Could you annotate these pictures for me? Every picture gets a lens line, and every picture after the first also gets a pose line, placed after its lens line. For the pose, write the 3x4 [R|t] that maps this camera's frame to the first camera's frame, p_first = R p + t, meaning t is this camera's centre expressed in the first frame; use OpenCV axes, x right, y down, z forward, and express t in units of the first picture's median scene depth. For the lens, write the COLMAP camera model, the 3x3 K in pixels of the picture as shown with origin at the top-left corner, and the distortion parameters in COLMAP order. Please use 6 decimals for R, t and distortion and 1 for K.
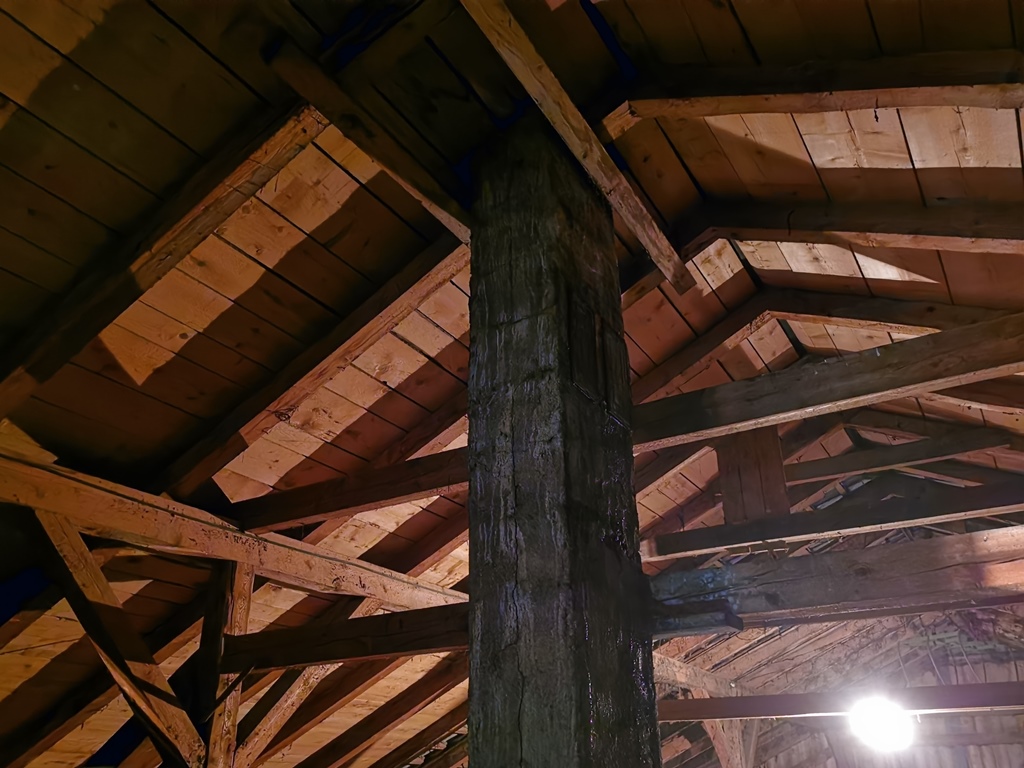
lens RADIAL K [[829.1, 0, 482.6], [0, 829.1, 416.1], [0, 0, 1]] dist [0.041283, -0.049669]
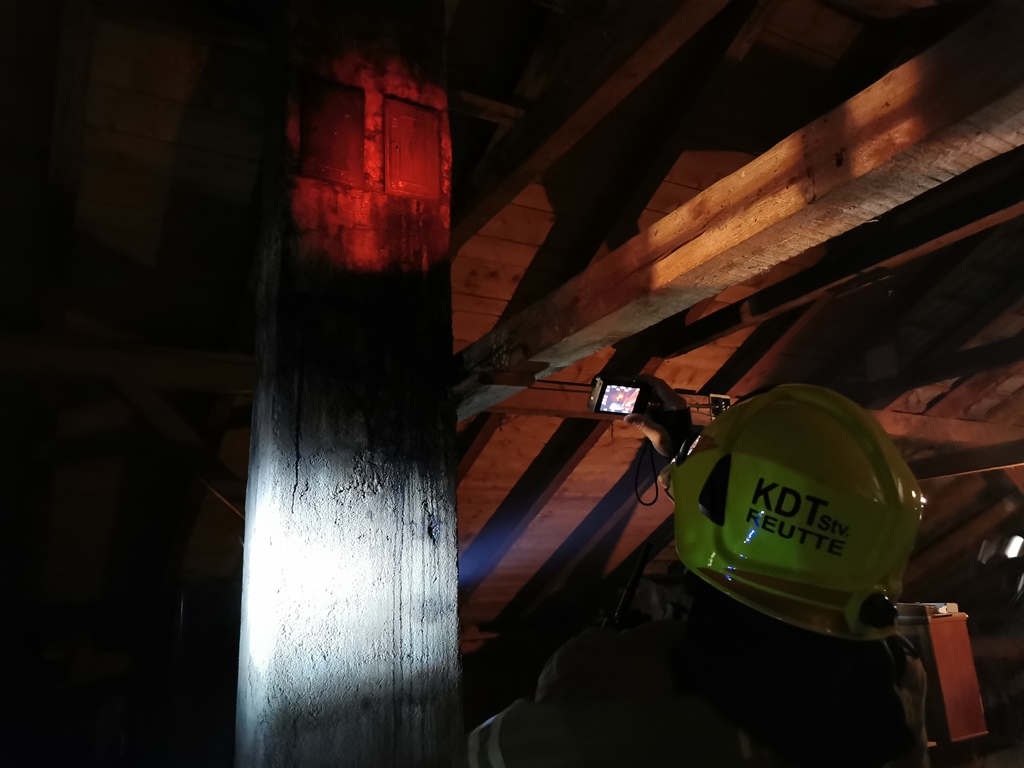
lens RADIAL K [[788.3, 0, 513.0], [0, 788.3, 388.0], [0, 0, 1]] dist [0.047174, -0.057472]
pose [[0.868688, -0.155777, -0.470228, 0.605195], [0.239285, 0.963129, 0.122983, 0.121997], [0.433733, -0.219352, 0.873934, 0.175177]]
